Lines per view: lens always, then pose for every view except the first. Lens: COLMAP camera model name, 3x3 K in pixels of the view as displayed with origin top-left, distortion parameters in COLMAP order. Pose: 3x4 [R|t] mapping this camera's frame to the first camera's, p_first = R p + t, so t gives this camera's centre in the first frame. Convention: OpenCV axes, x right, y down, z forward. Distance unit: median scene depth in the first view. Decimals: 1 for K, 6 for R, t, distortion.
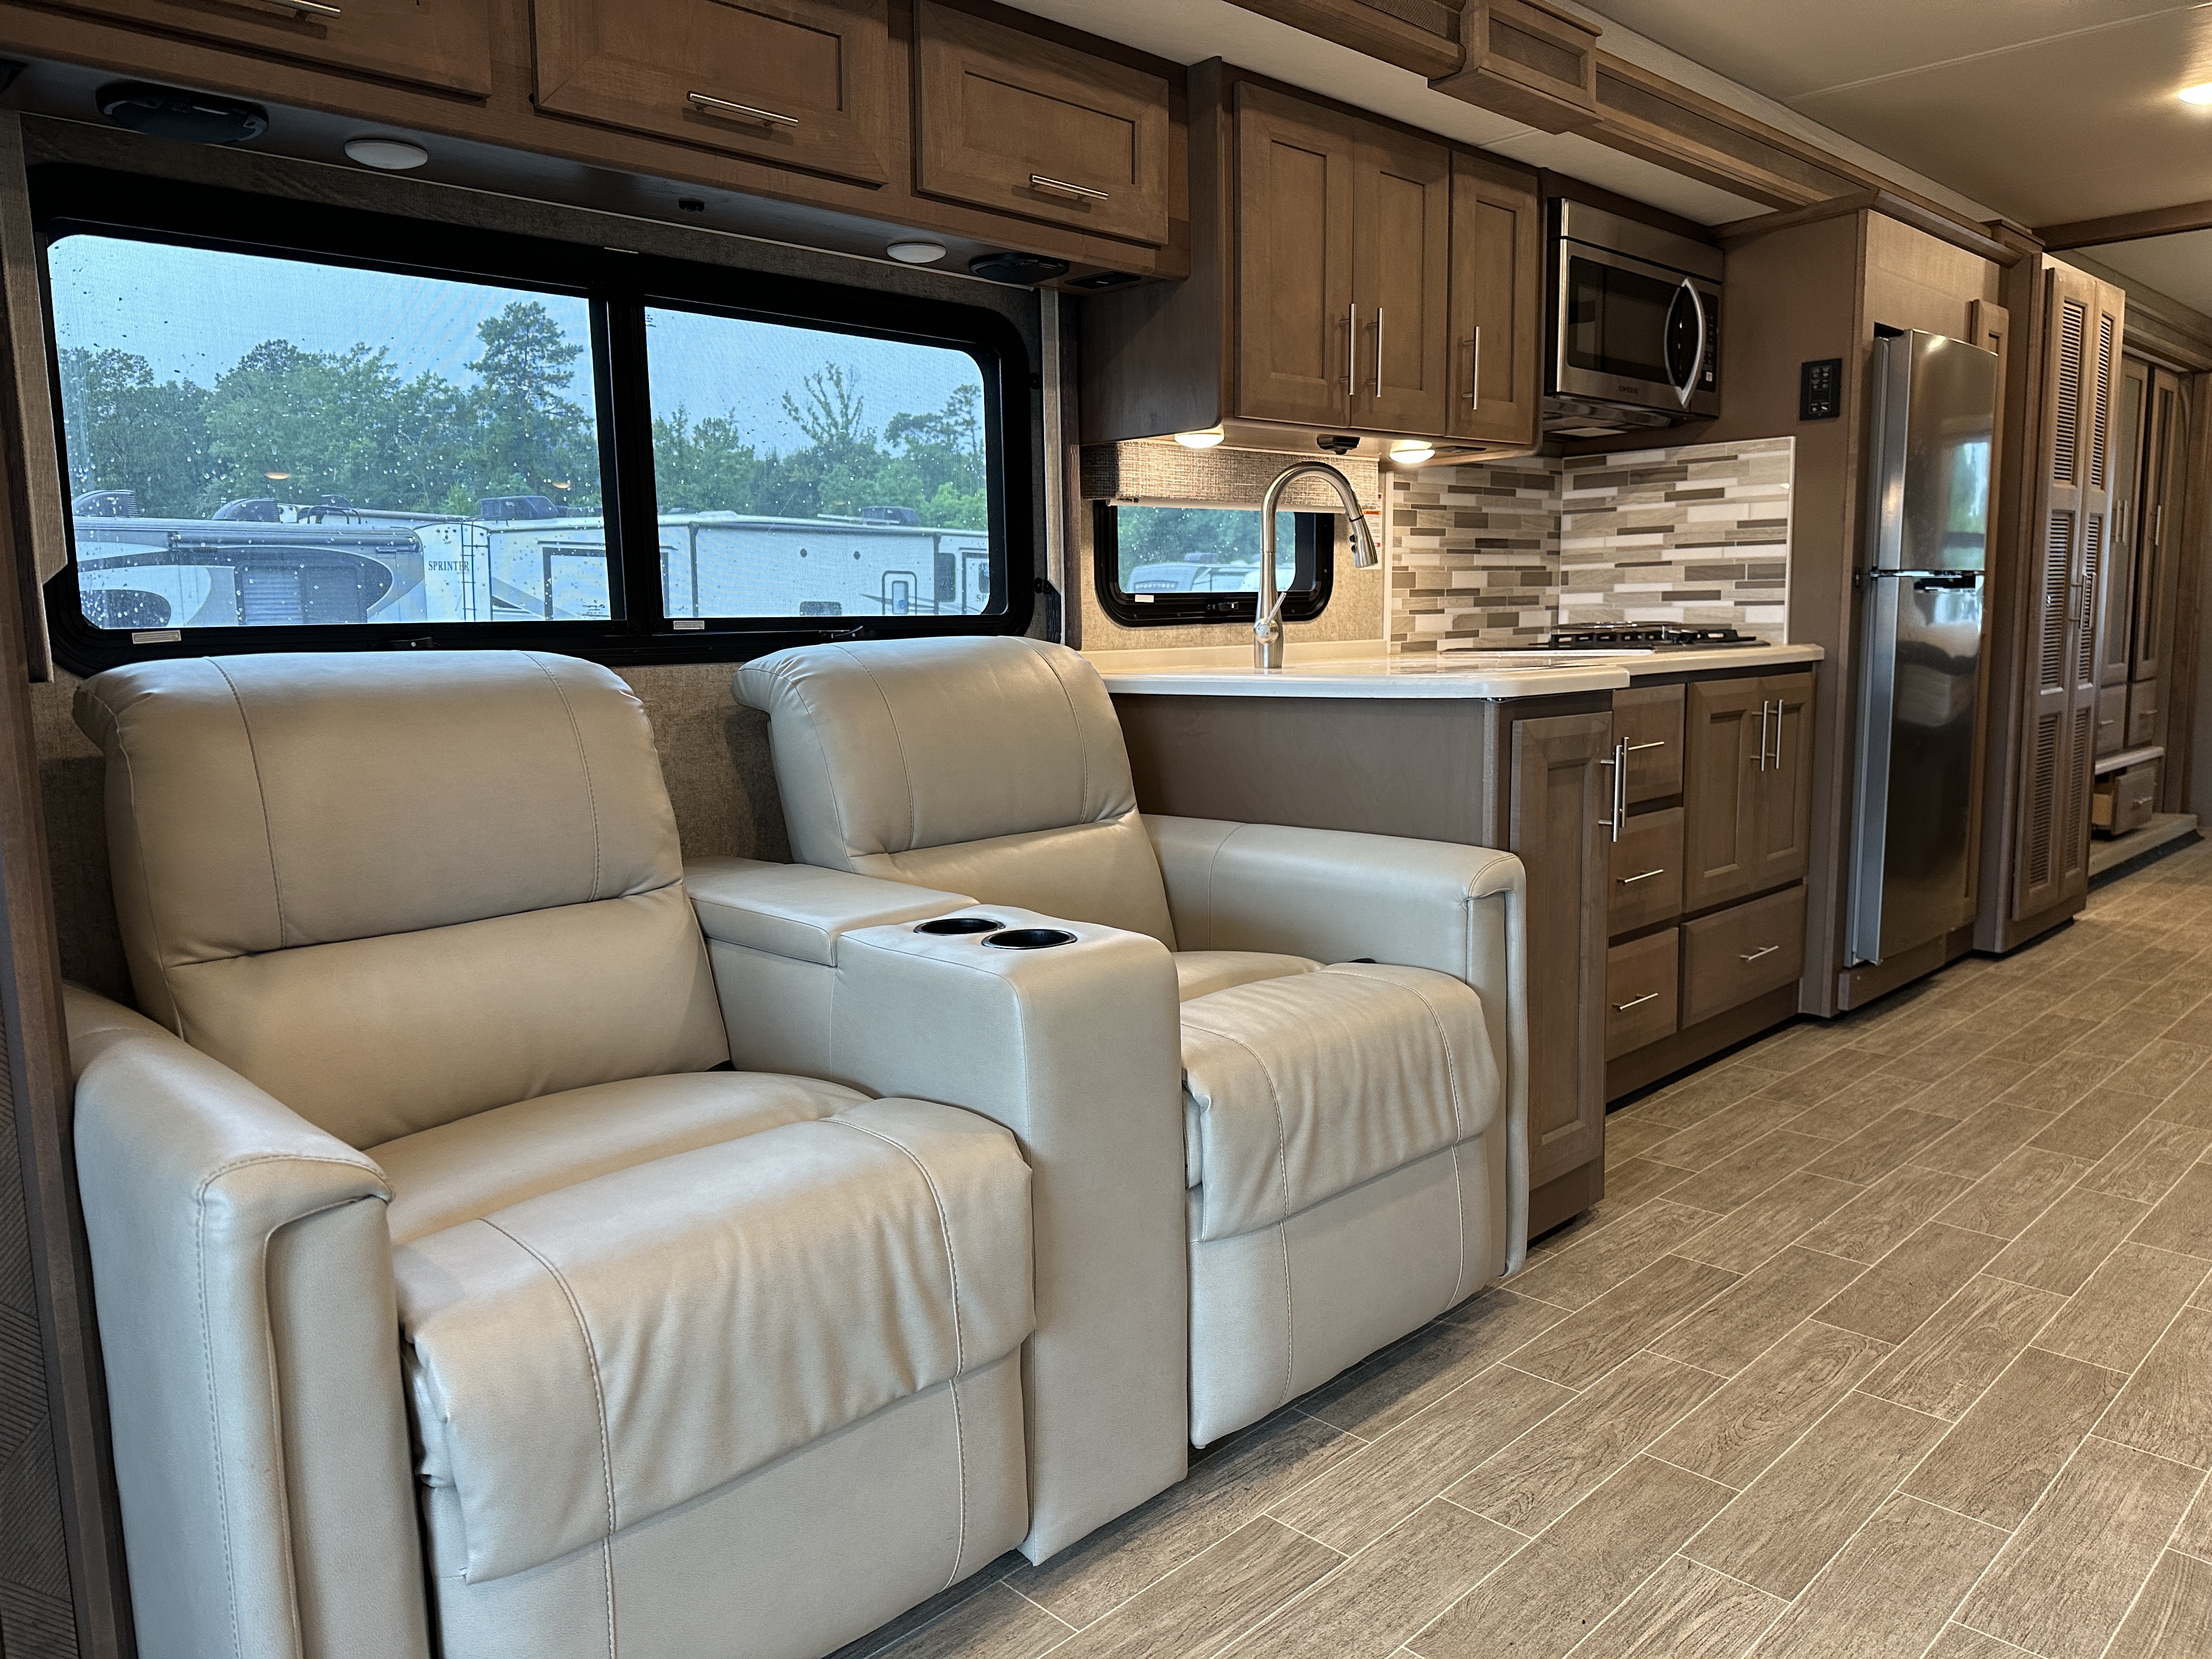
lens RADIAL K [[1581.8, 0, 1092.1], [0, 1581.8, 830.3], [0, 0, 1]] dist [0.040874, -0.049071]
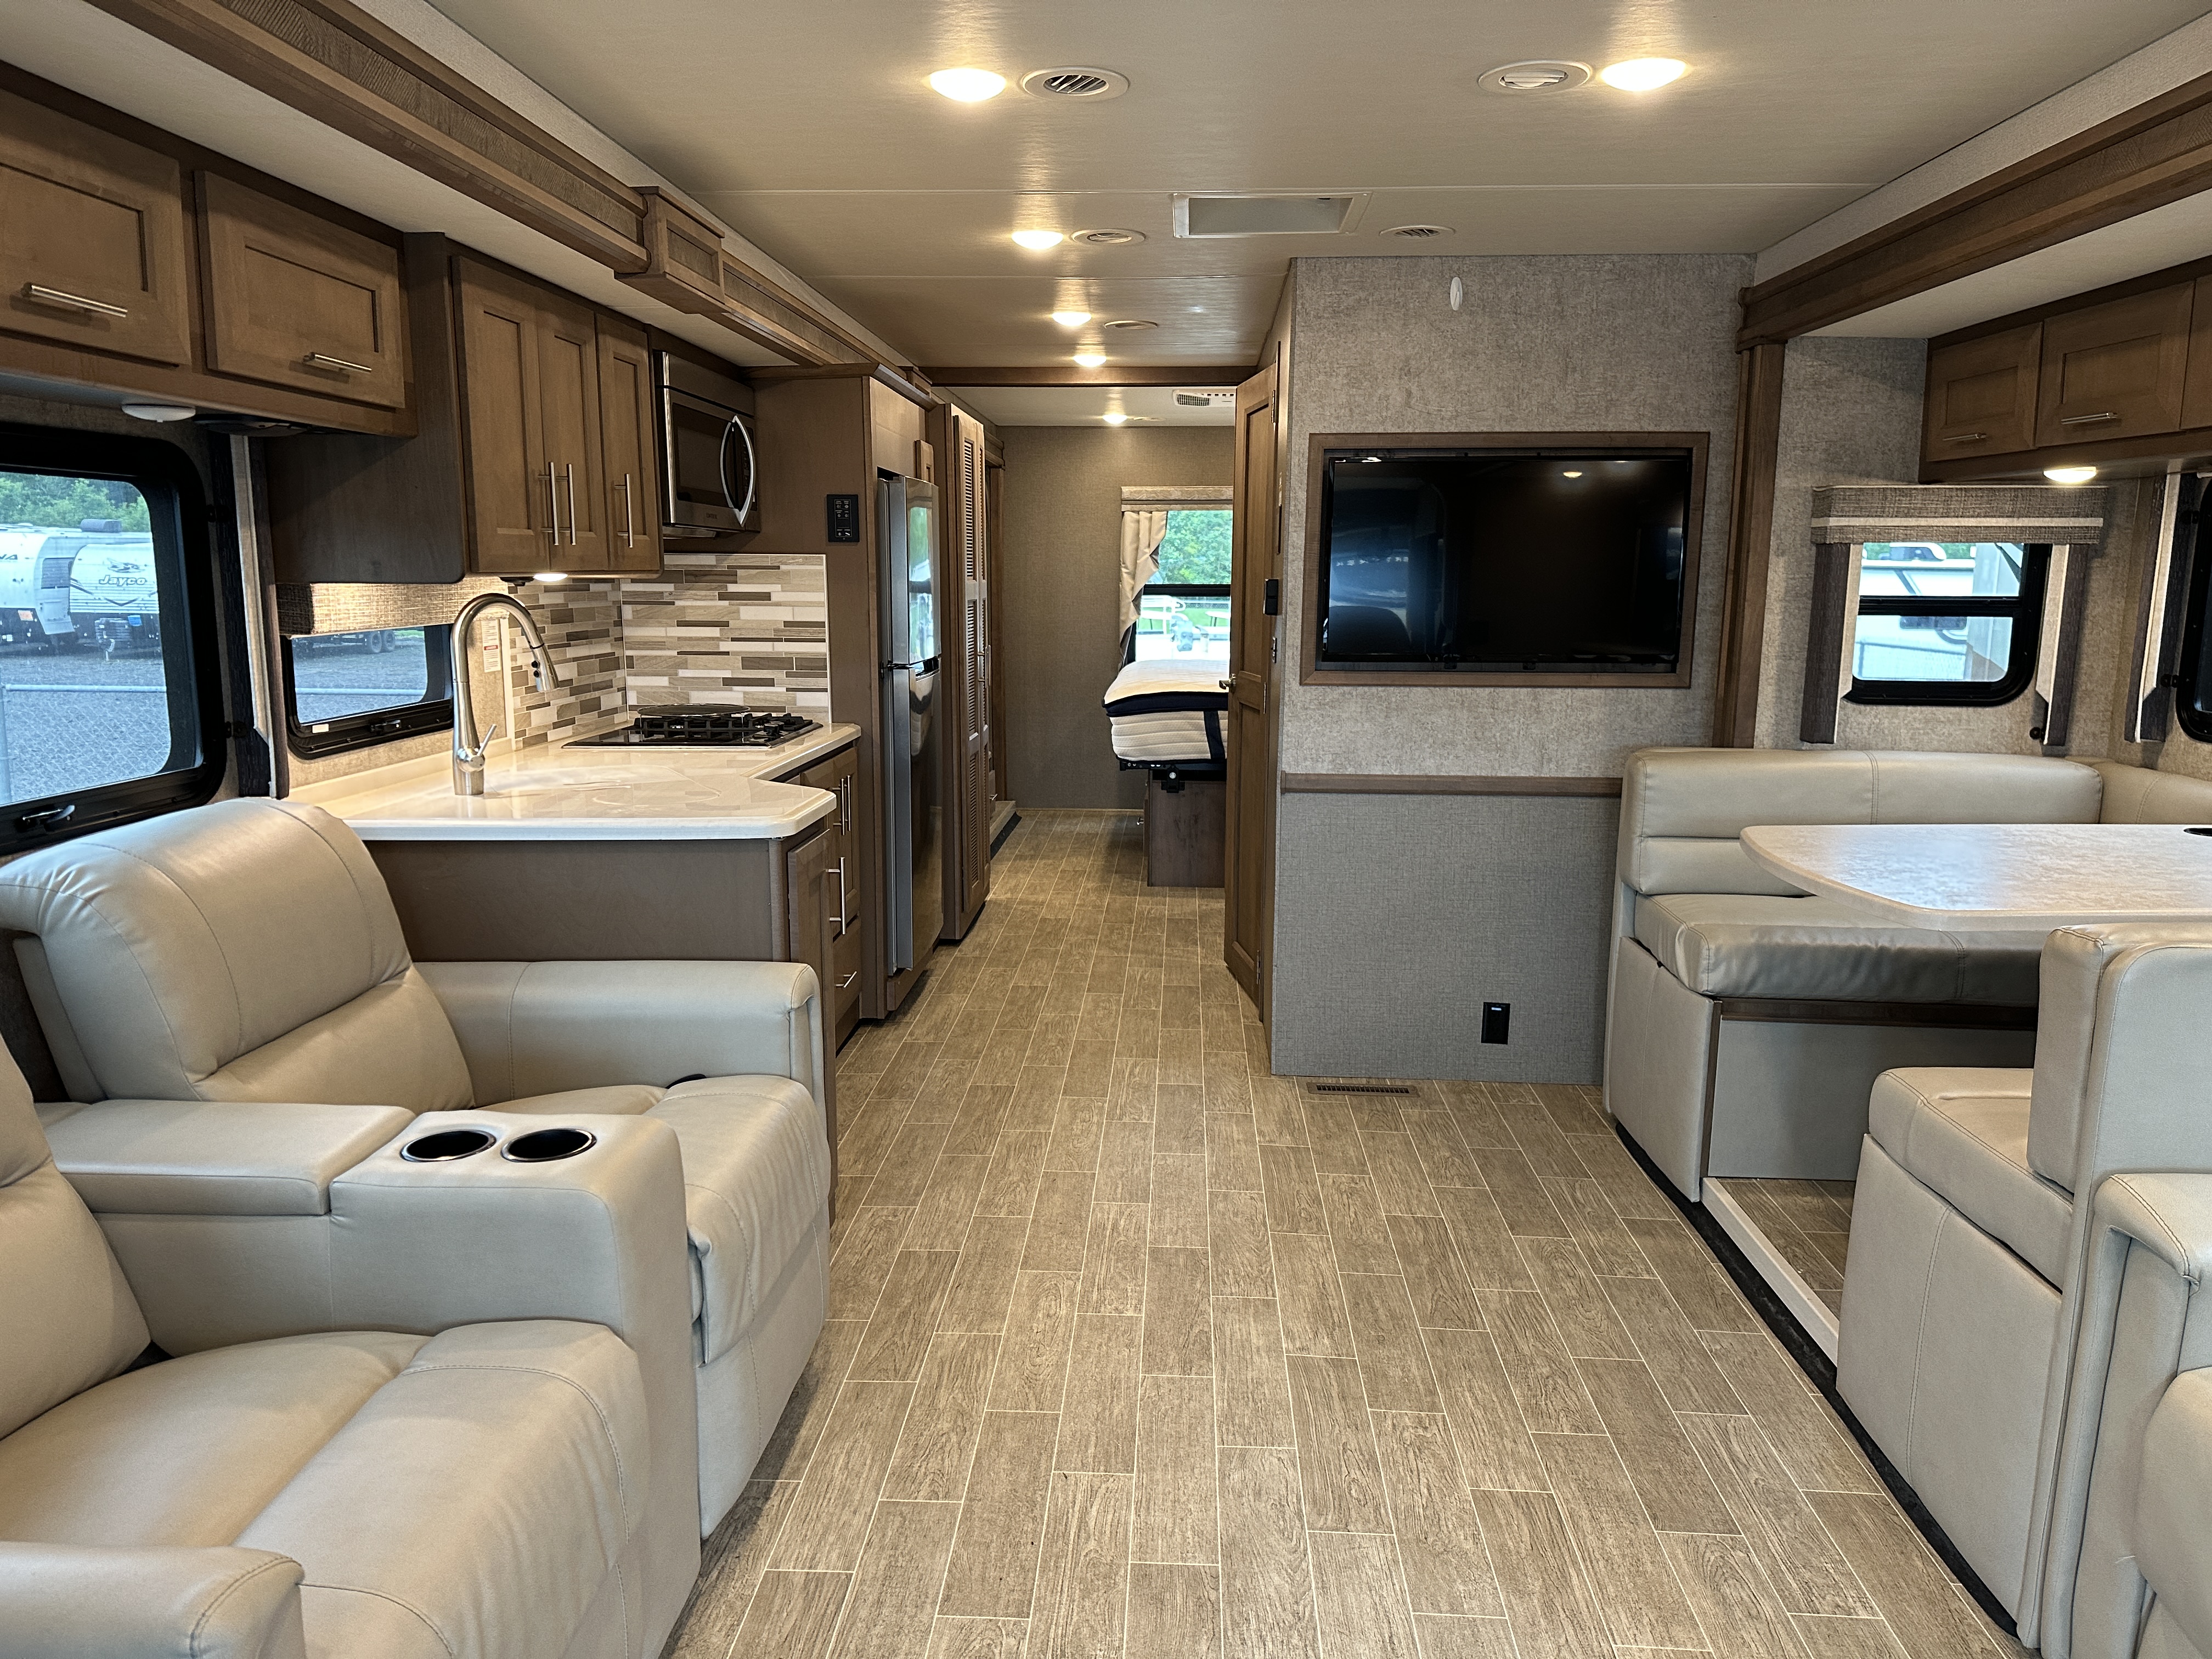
lens RADIAL K [[1581.8, 0, 1088.3], [0, 1581.8, 833.2], [0, 0, 1]] dist [0.040874, -0.049071]
pose [[0.731846, -0.099273, 0.674200, -0.328238], [0.077657, 0.995037, 0.062217, -0.124303], [-0.677031, 0.006823, 0.735923, -0.034023]]
